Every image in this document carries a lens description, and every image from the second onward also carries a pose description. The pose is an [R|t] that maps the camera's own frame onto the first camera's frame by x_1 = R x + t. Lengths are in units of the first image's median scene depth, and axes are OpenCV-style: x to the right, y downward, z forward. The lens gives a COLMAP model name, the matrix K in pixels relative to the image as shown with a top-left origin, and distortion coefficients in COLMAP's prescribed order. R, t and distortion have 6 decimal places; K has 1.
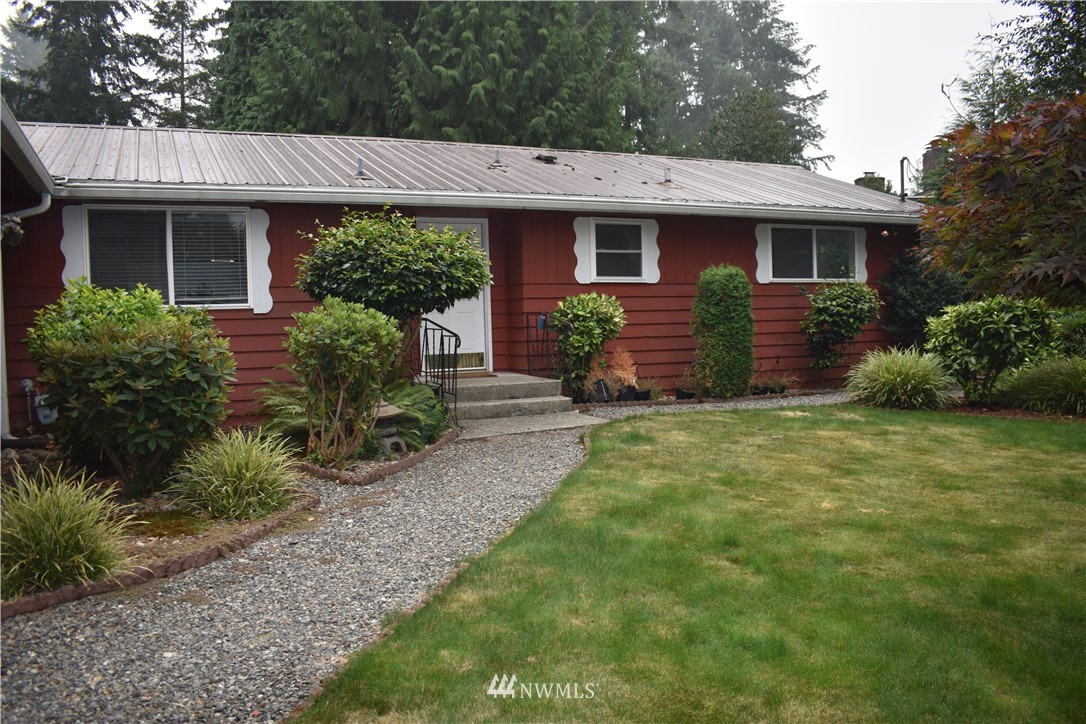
lens RADIAL K [[854.9, 0, 545.0], [0, 854.9, 361.3], [0, 0, 1]] dist [-0.085173, 0.000652]
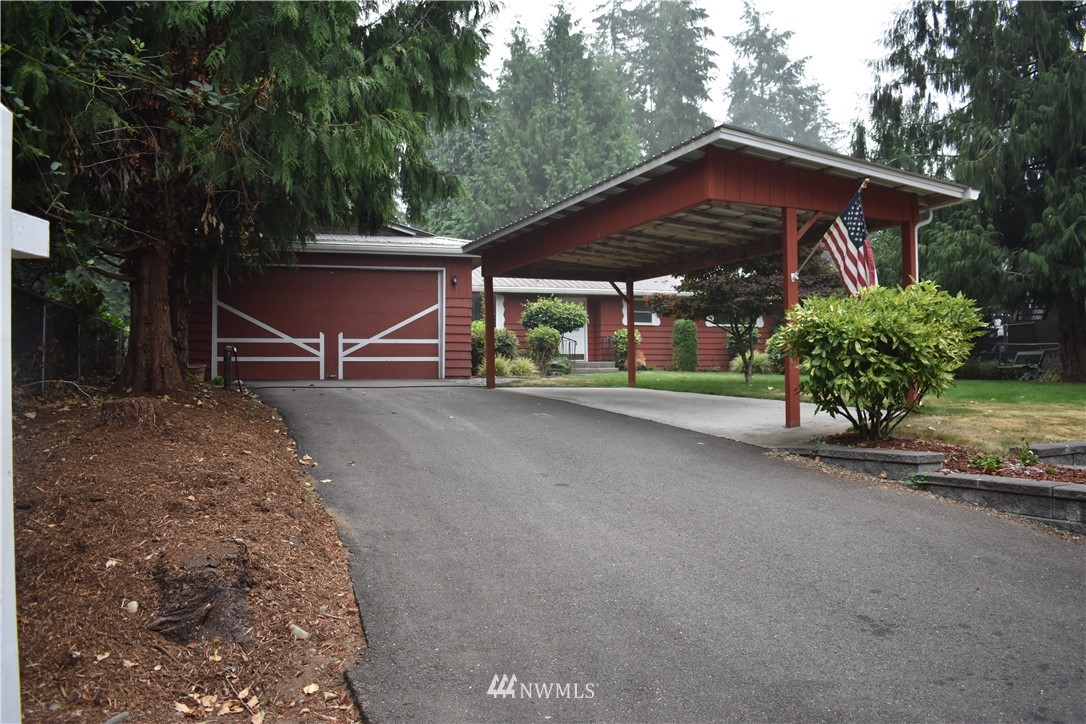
lens RADIAL K [[935.7, 0, 542.4], [0, 935.7, 364.1], [0, 0, 1]] dist [0.003487, 0.000304]
pose [[0.994743, 0.013897, -0.101456, 0.081331], [-0.021499, 0.997009, -0.074229, 0.223985], [0.100121, 0.076020, 0.992067, -1.667422]]
